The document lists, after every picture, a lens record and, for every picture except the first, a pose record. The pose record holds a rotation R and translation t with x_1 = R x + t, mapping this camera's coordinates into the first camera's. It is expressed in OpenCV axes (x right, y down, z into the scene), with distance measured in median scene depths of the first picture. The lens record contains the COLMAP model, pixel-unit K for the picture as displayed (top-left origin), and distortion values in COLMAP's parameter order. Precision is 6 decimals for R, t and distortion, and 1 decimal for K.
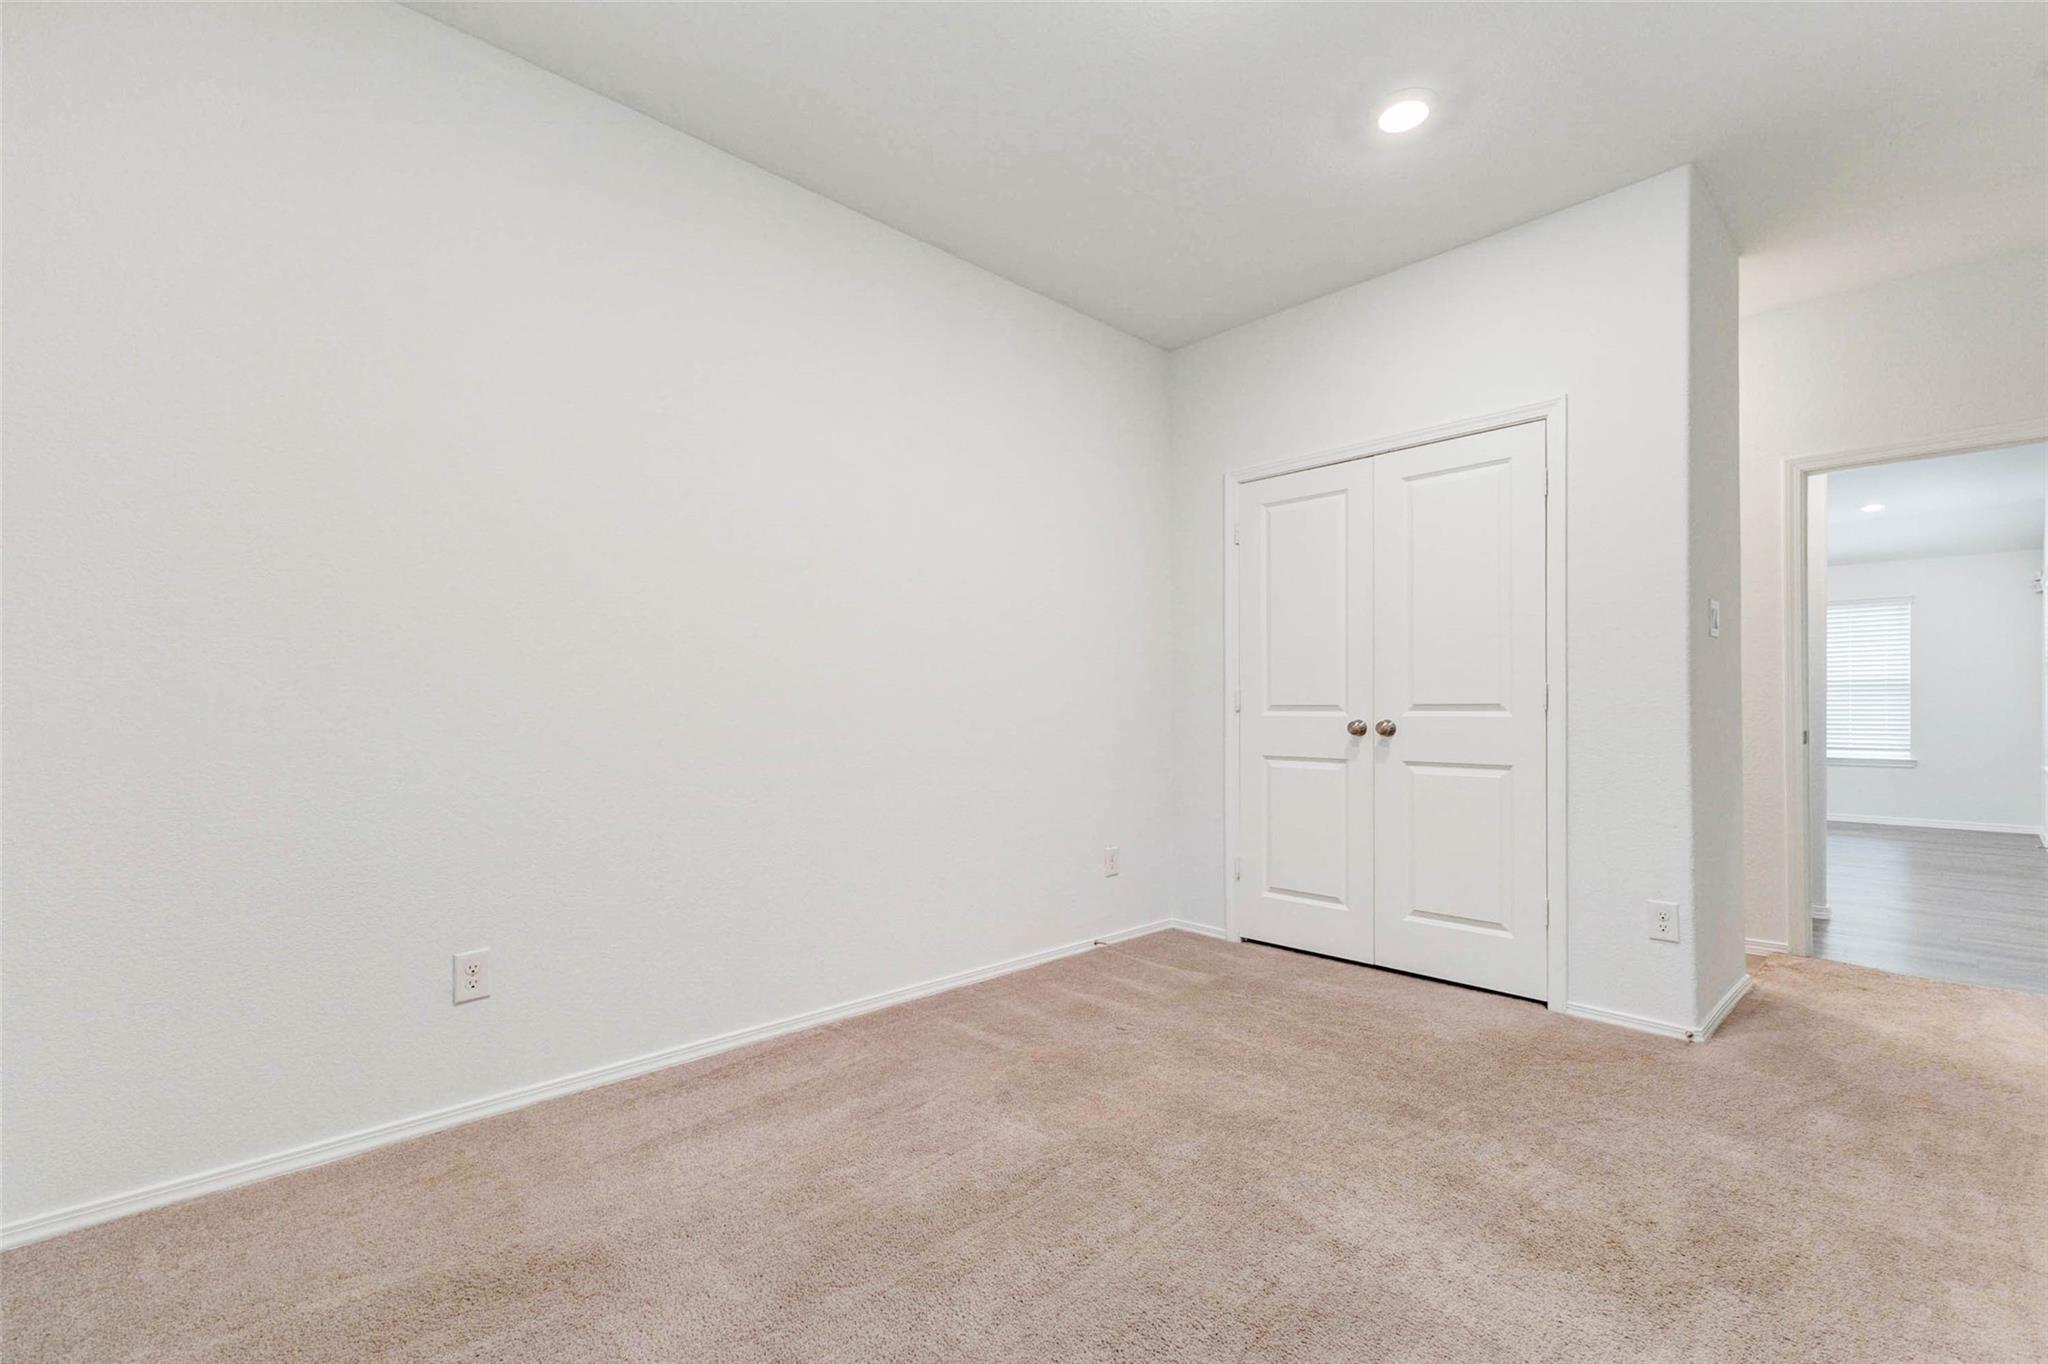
lens RADIAL K [[900.0, 0, 1026.1], [0, 900.0, 694.1], [0, 0, 1]] dist [0.013804, -0.003445]
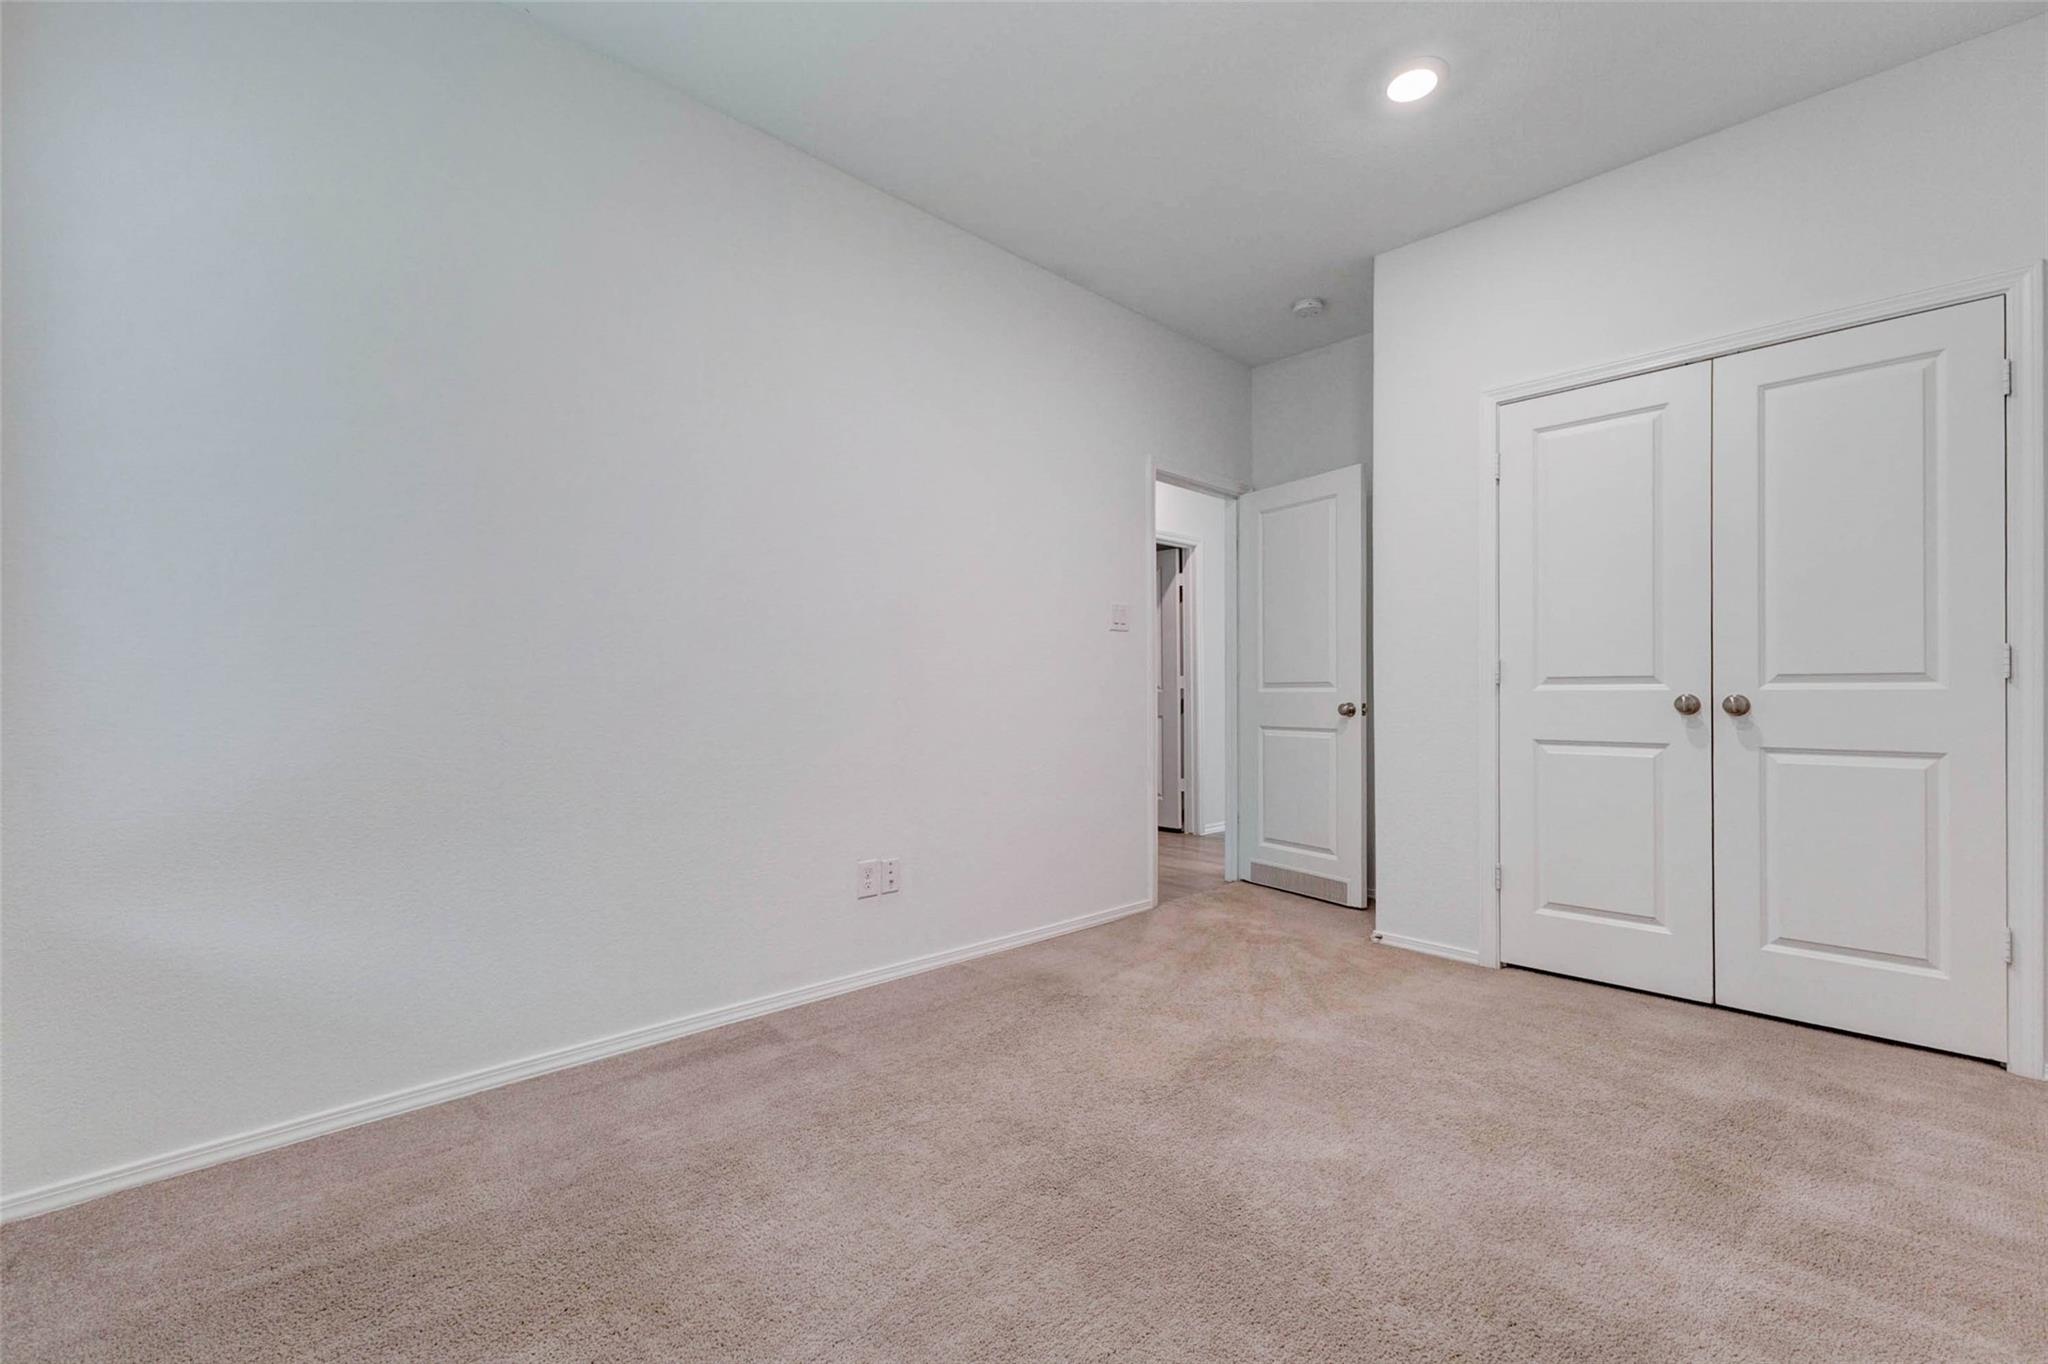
lens RADIAL K [[900.0, 0, 1041.0], [0, 900.0, 678.0], [0, 0, 1]] dist [0.013804, -0.003445]
pose [[0.999852, -0.009939, 0.014061, -0.186305], [0.009854, 0.999933, 0.006060, 0.003268], [-0.014120, -0.005921, 0.999883, 0.187459]]
